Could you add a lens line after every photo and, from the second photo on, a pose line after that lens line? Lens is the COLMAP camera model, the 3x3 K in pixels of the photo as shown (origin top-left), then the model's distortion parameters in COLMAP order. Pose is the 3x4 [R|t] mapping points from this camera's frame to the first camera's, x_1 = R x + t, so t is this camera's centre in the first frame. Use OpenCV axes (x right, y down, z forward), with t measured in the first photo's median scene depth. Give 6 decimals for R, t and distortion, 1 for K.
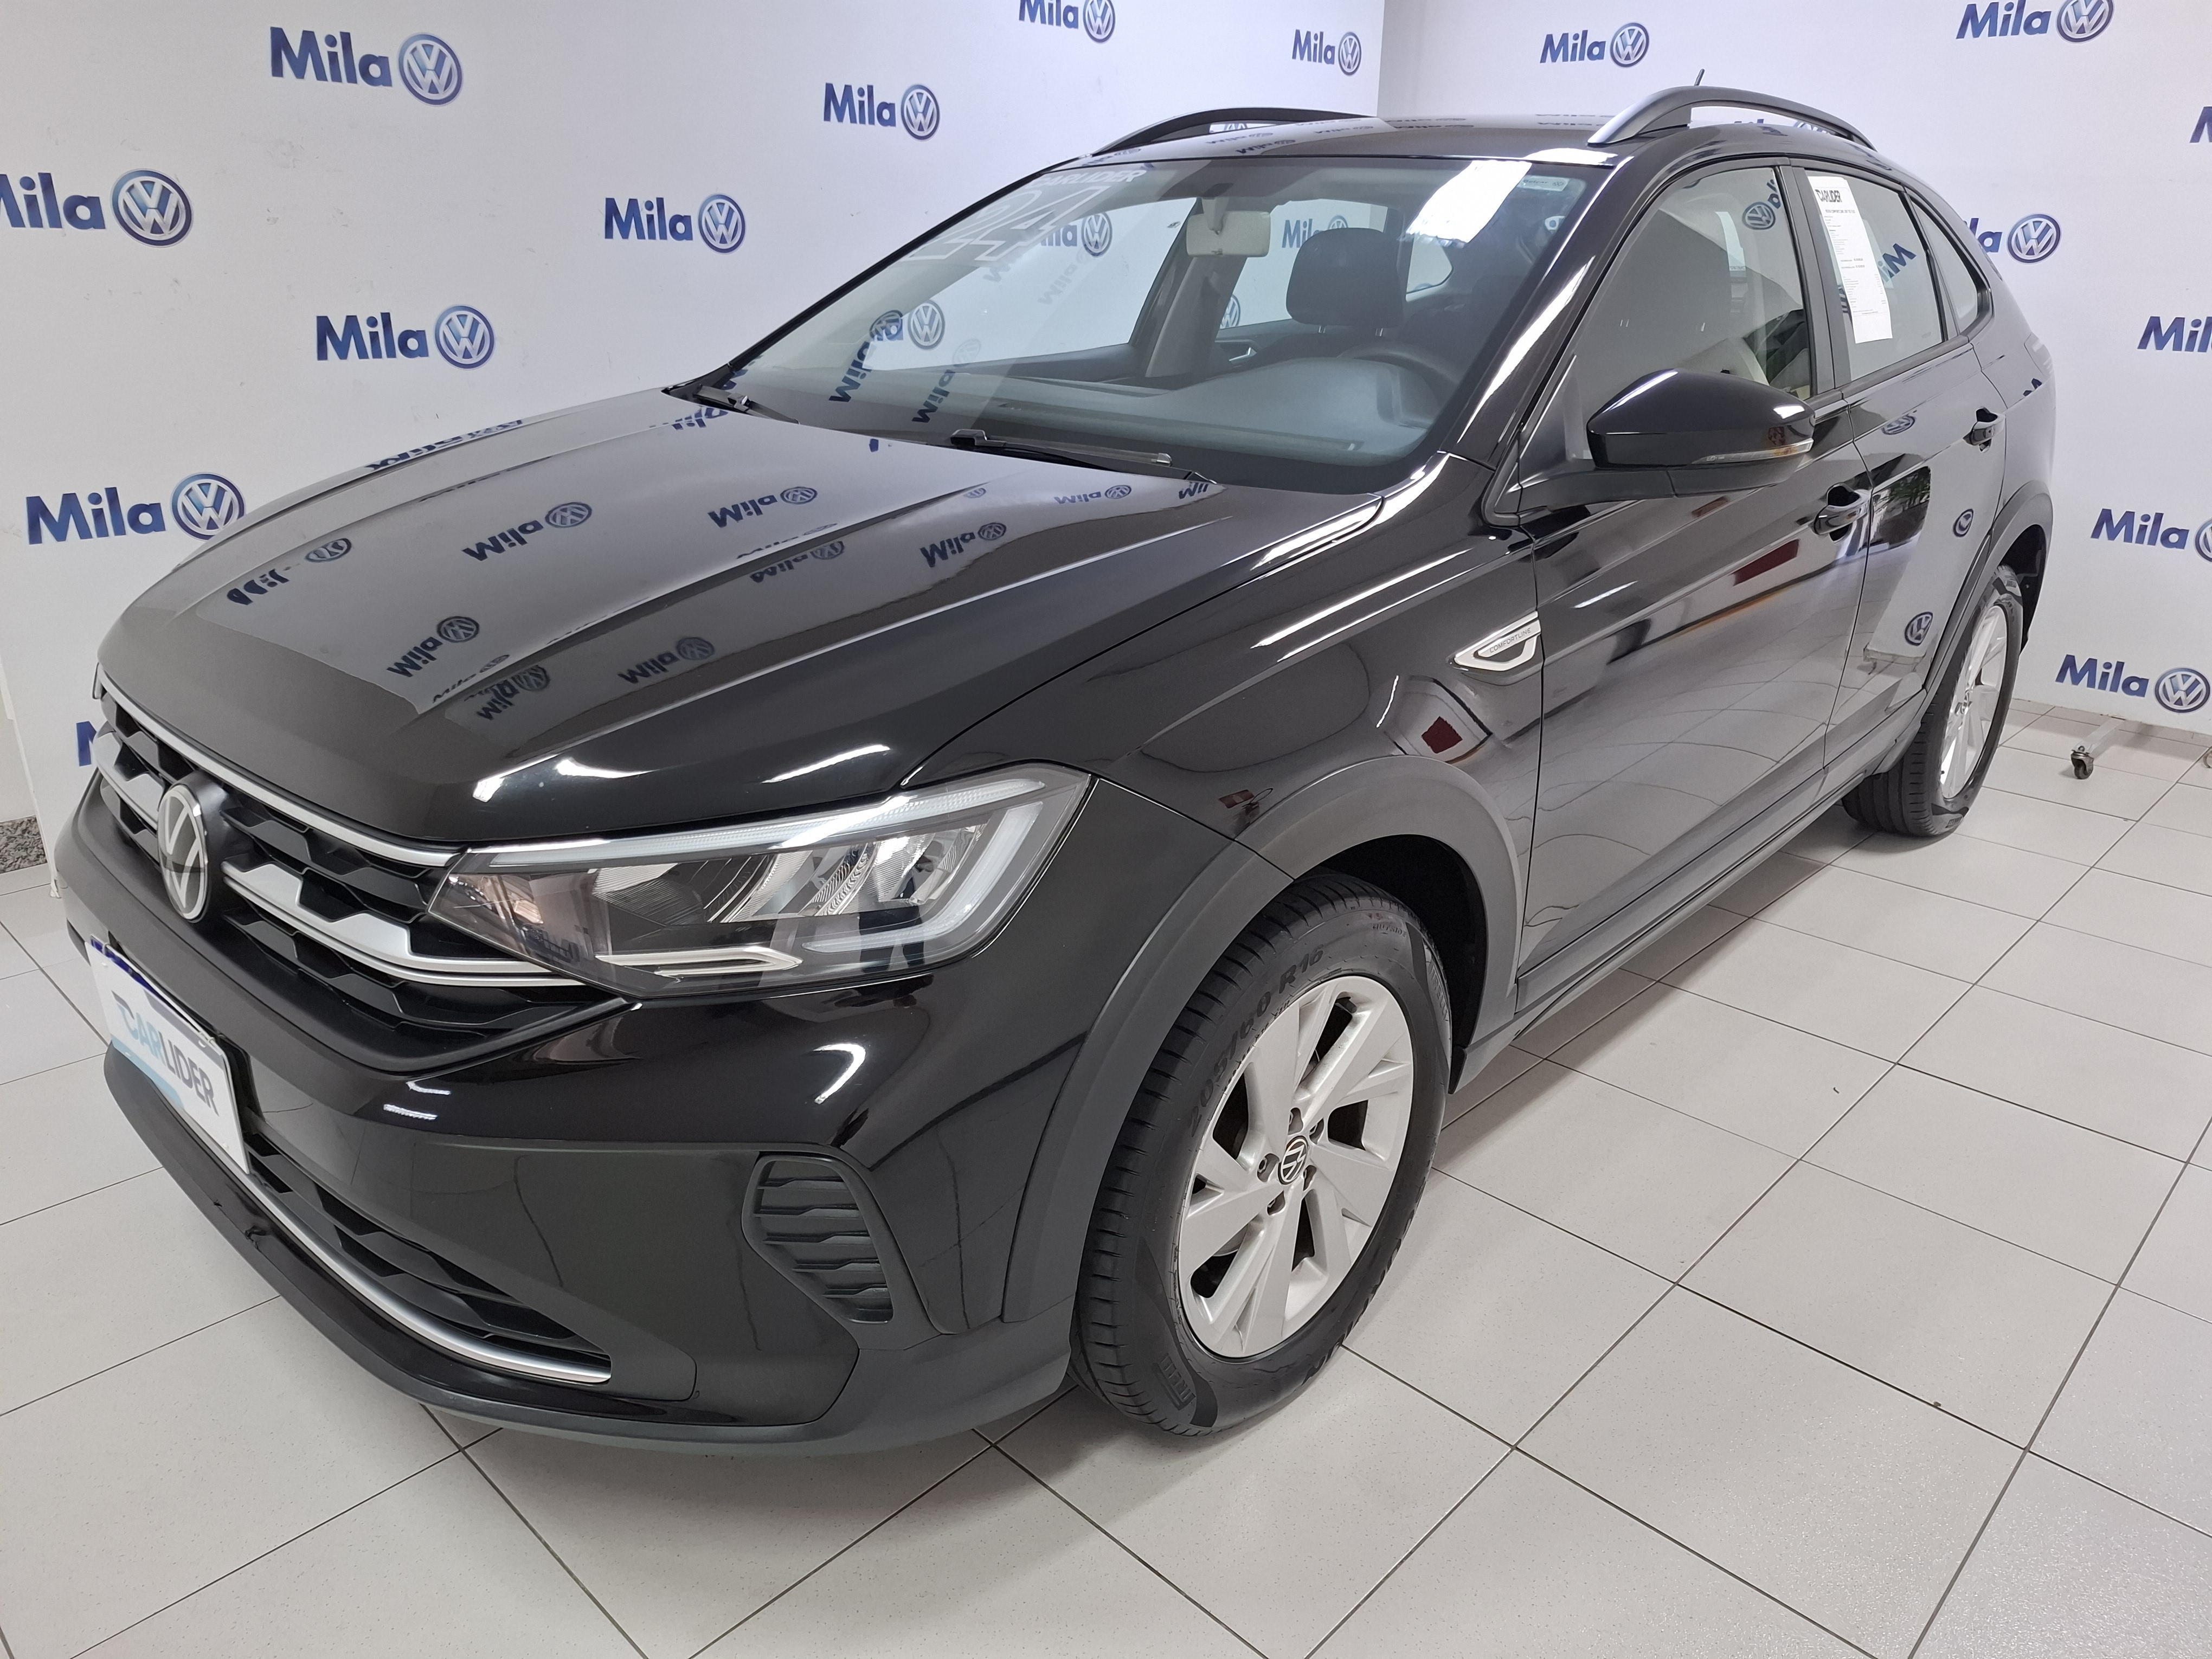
lens RADIAL K [[1563.4, 0, 1106.0], [0, 1563.4, 829.5], [0, 0, 1]] dist [0.047242, -0.031003]
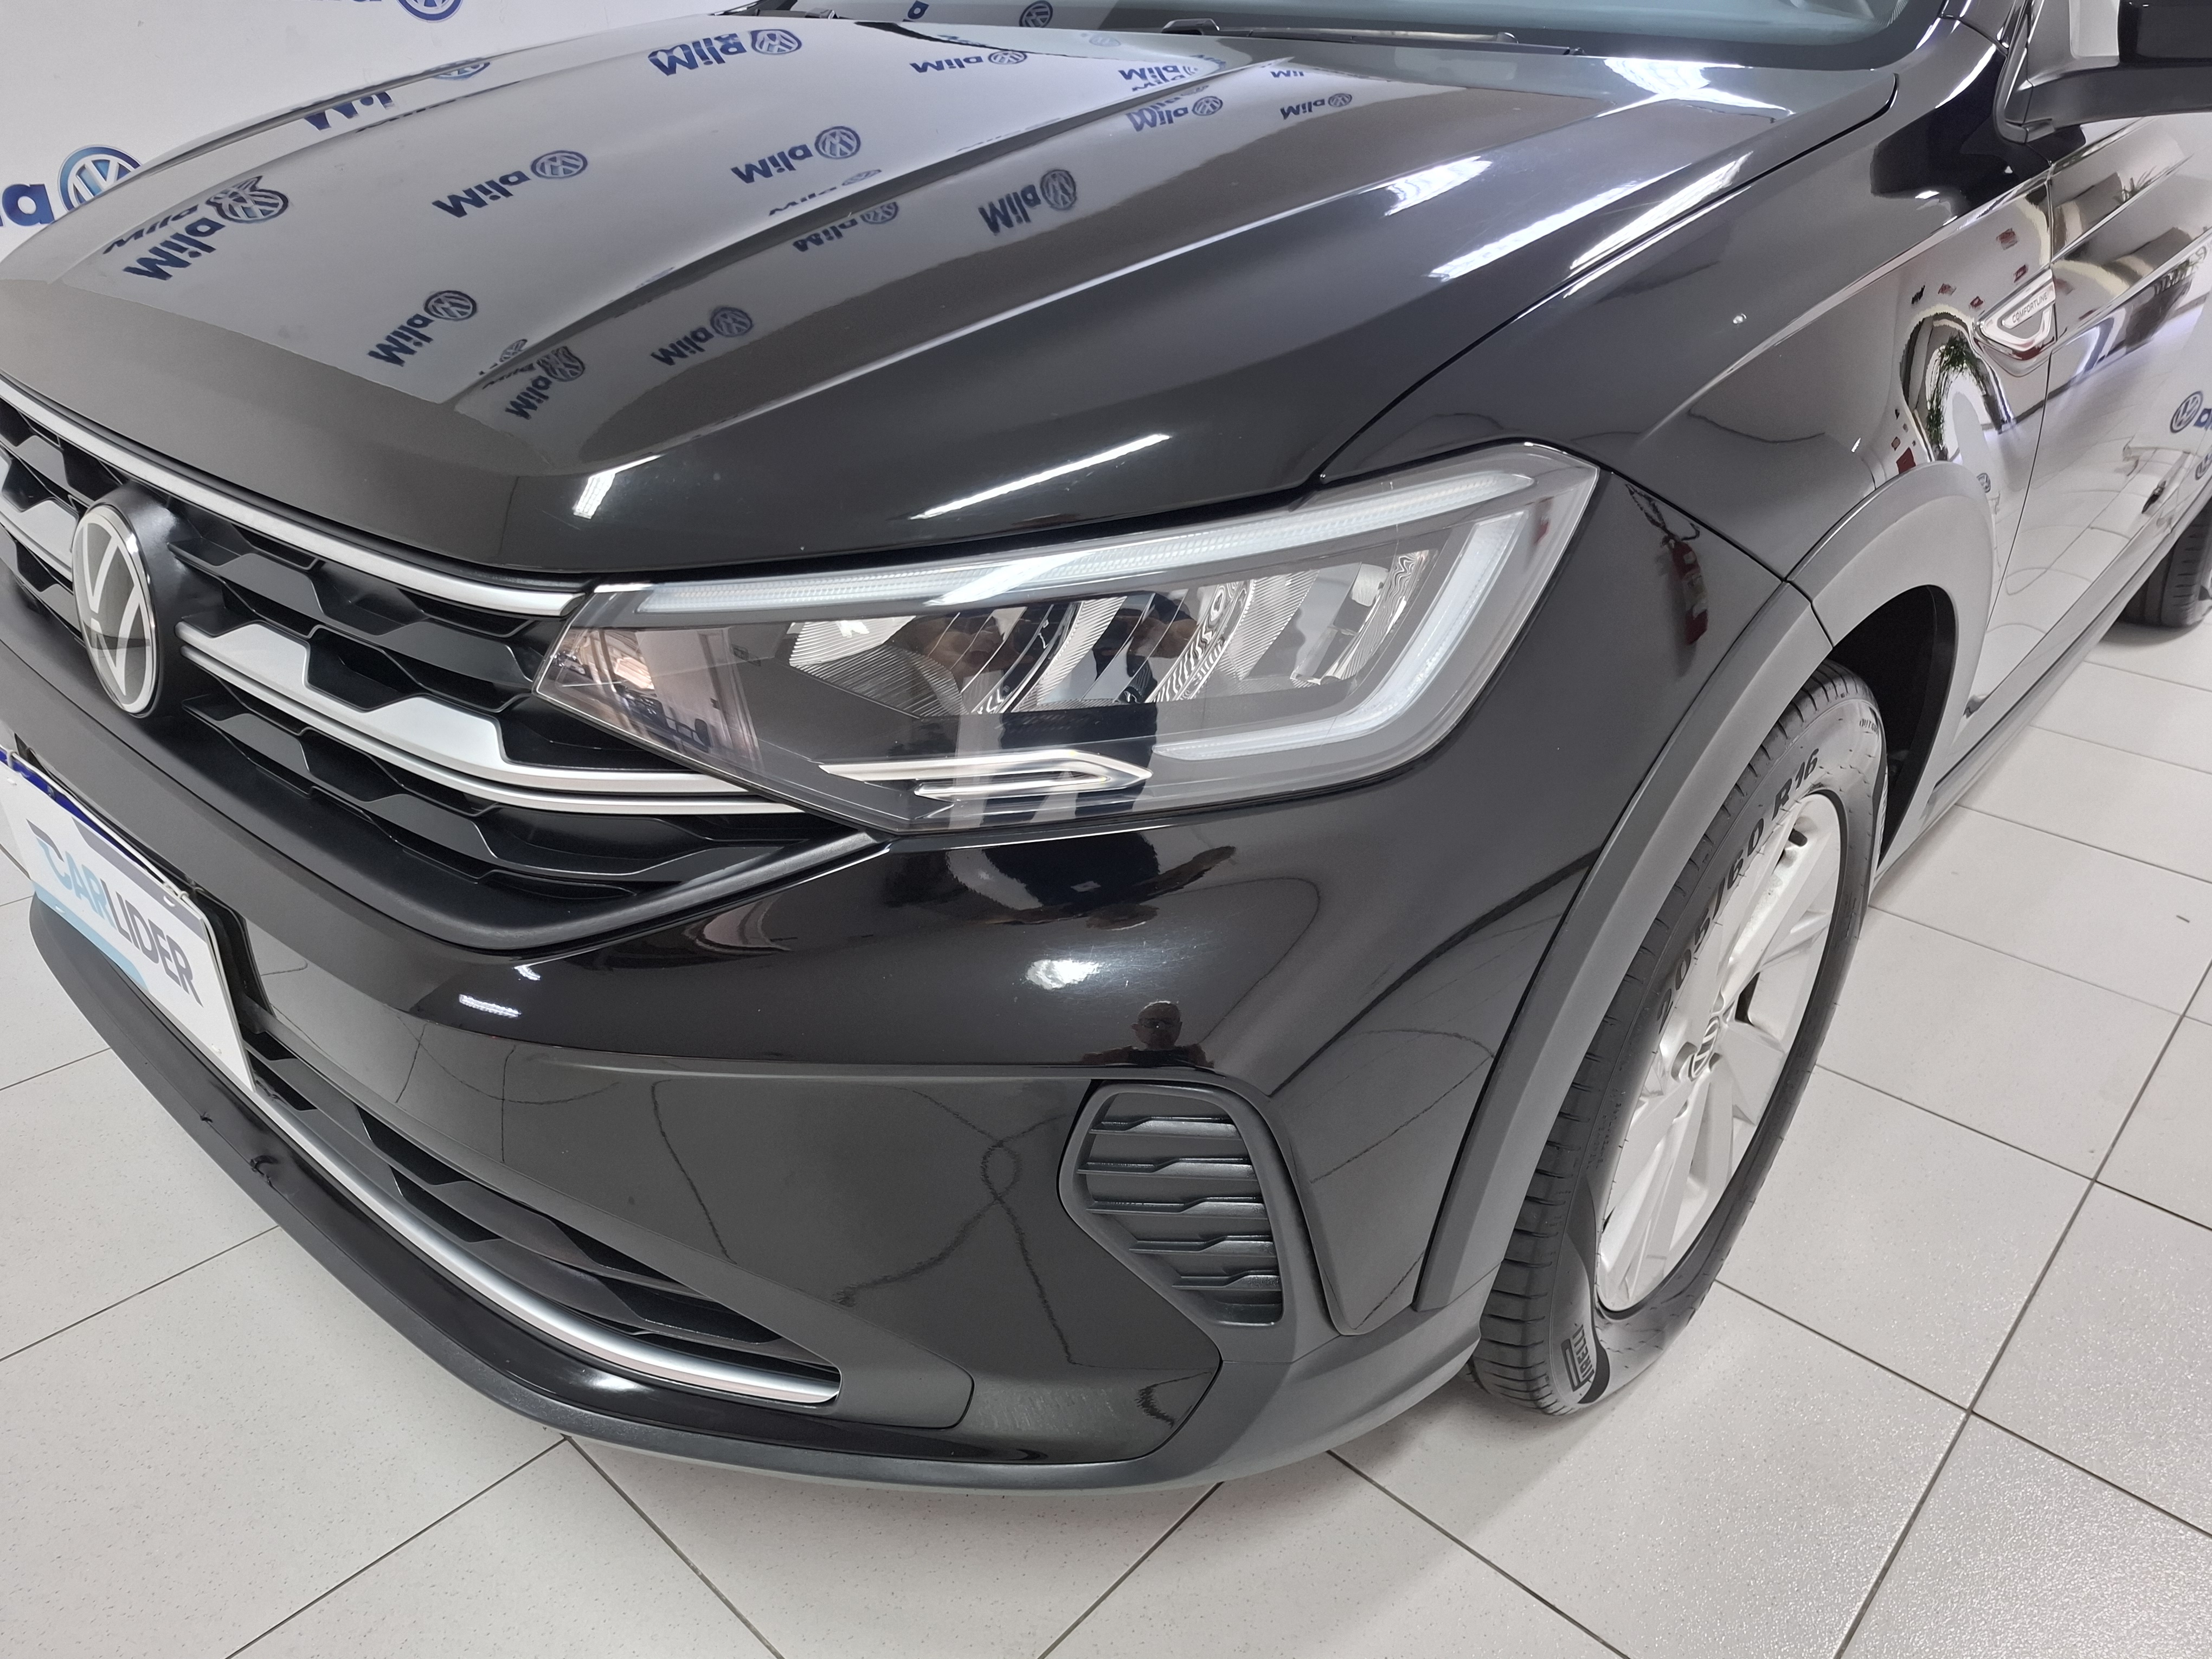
lens RADIAL K [[1562.2, 0, 1111.8], [0, 1562.2, 844.1], [0, 0, 1]] dist [0.064977, -0.057063]
pose [[0.999556, -0.005719, 0.029252, -0.165983], [0.002065, 0.992352, 0.123426, 0.026346], [-0.029734, -0.123310, 0.991923, 0.281914]]
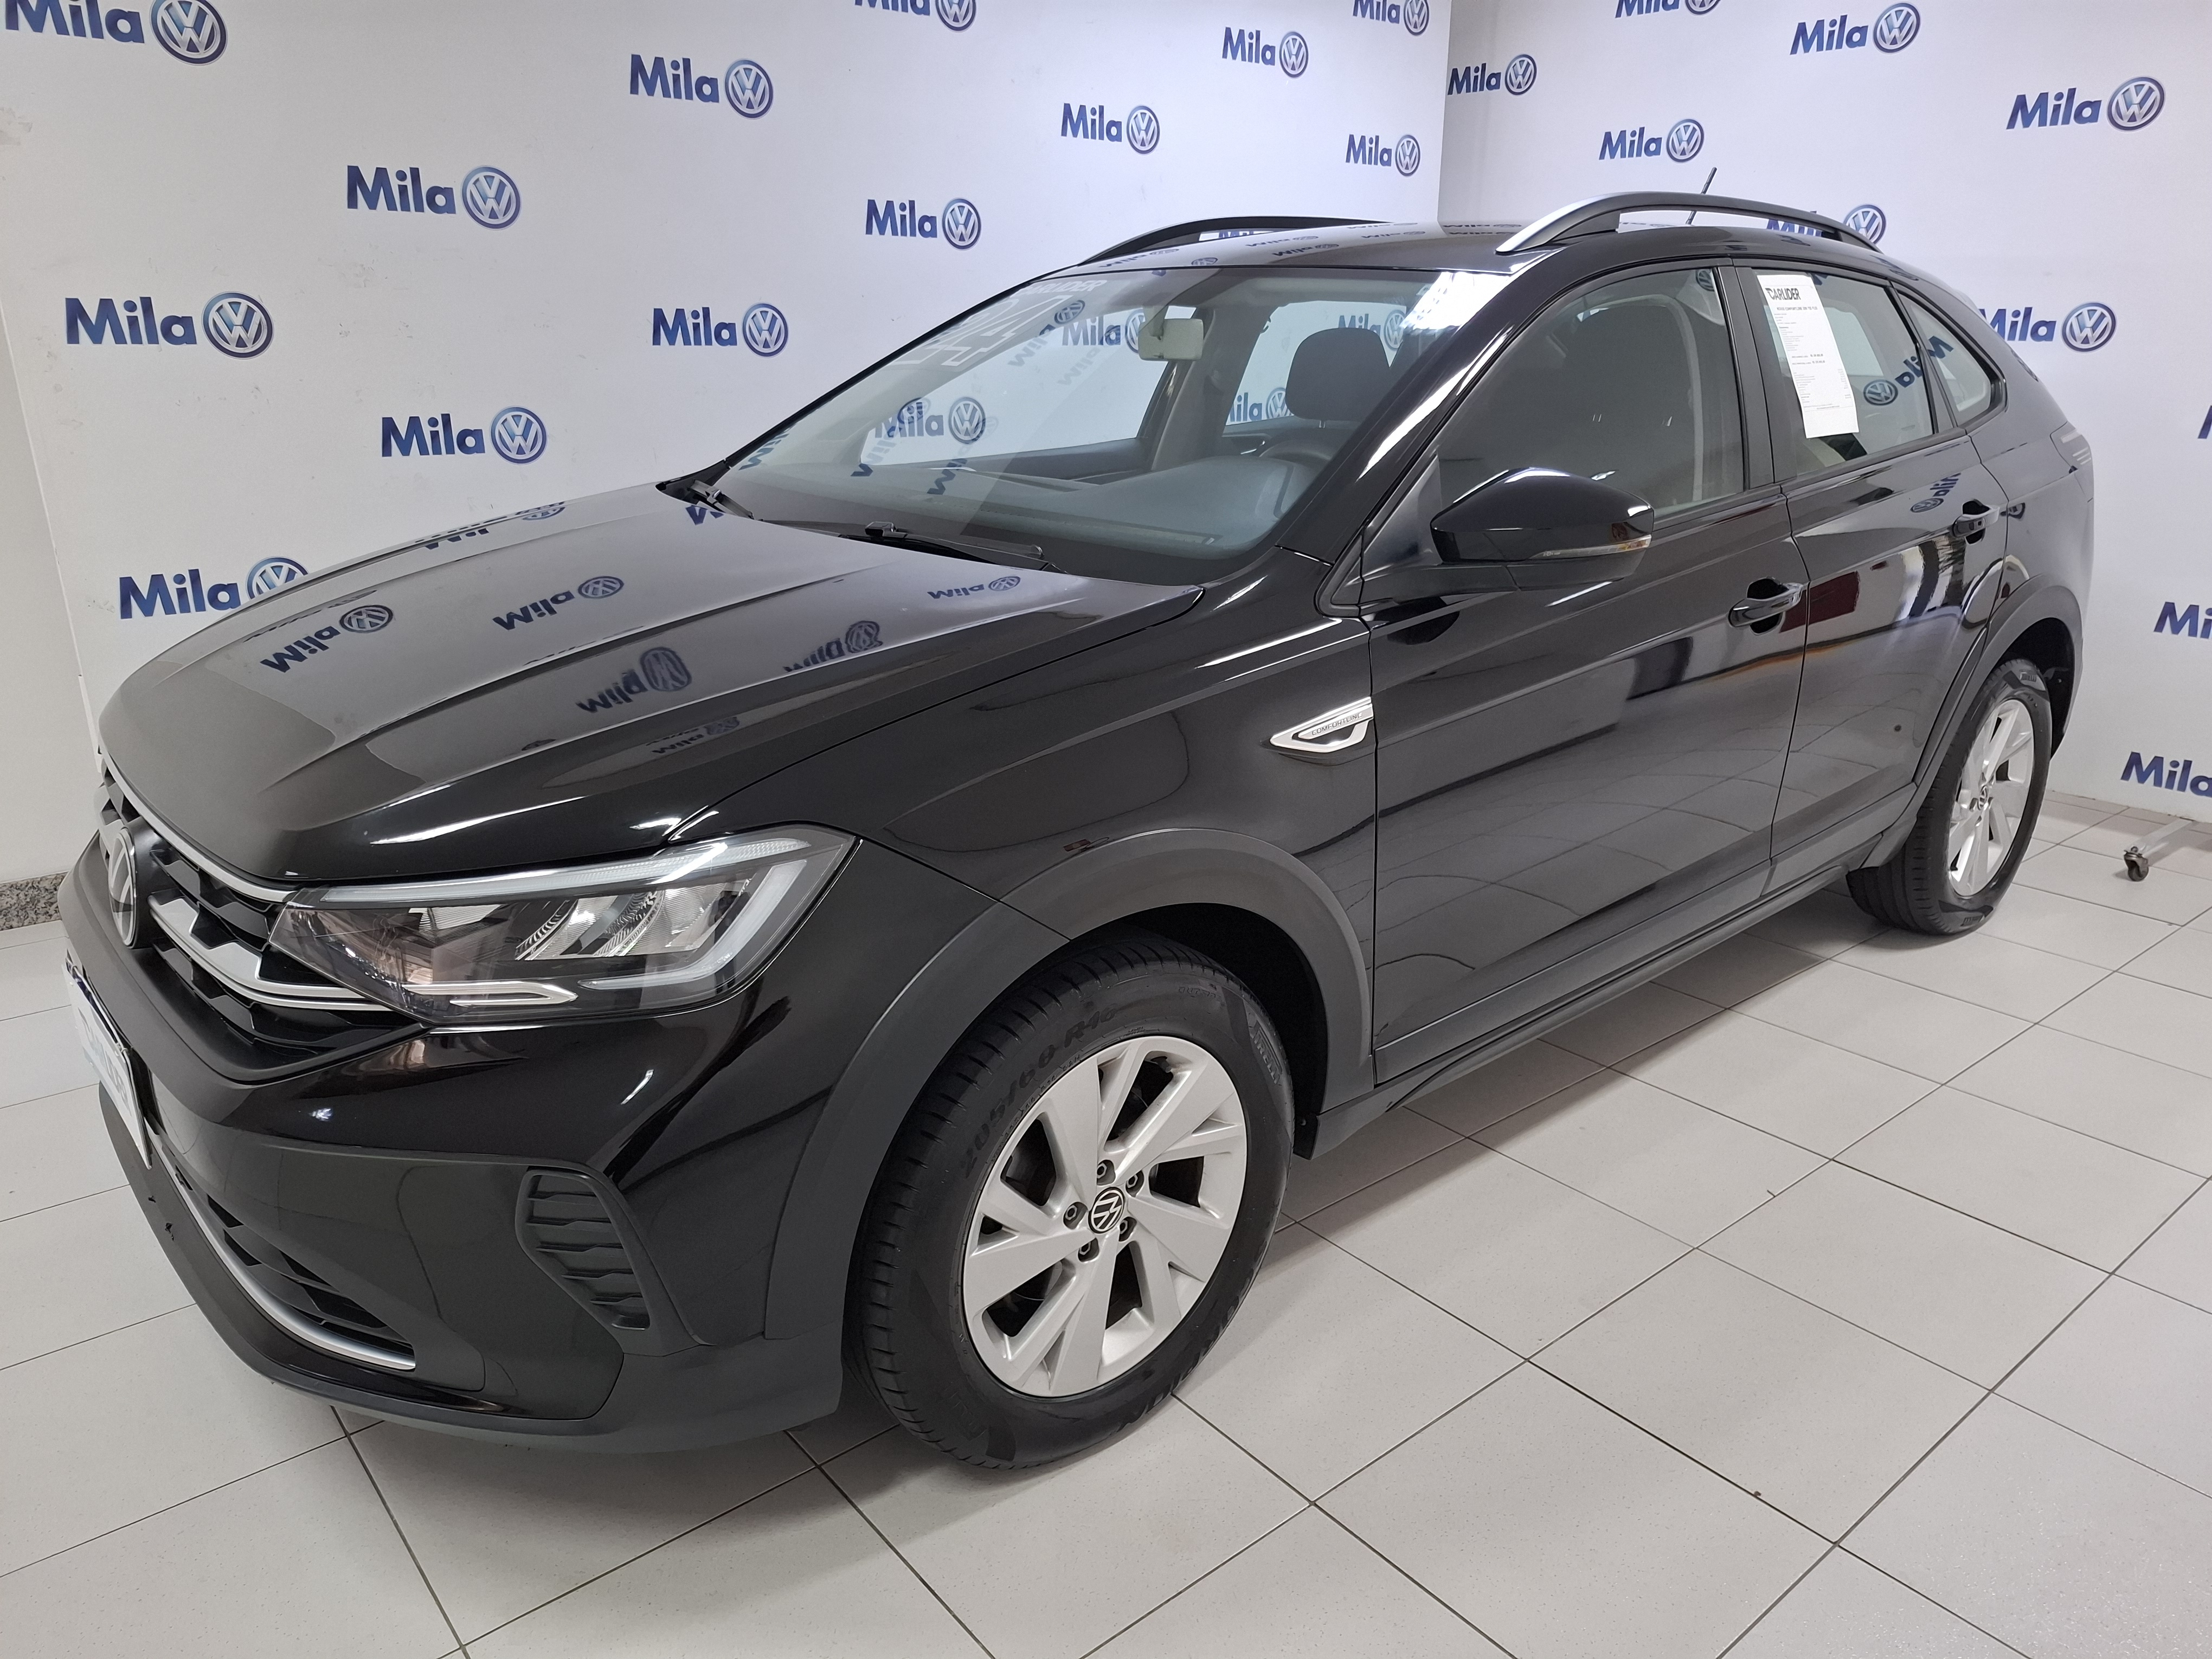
lens RADIAL K [[1562.2, 0, 1111.8], [0, 1562.2, 844.1], [0, 0, 1]] dist [0.064977, -0.057063]
pose [[0.993173, 0.025755, -0.113773, 0.223404], [-0.030462, 0.998742, -0.039832, 0.006272], [0.112604, 0.043026, 0.992708, -0.054210]]
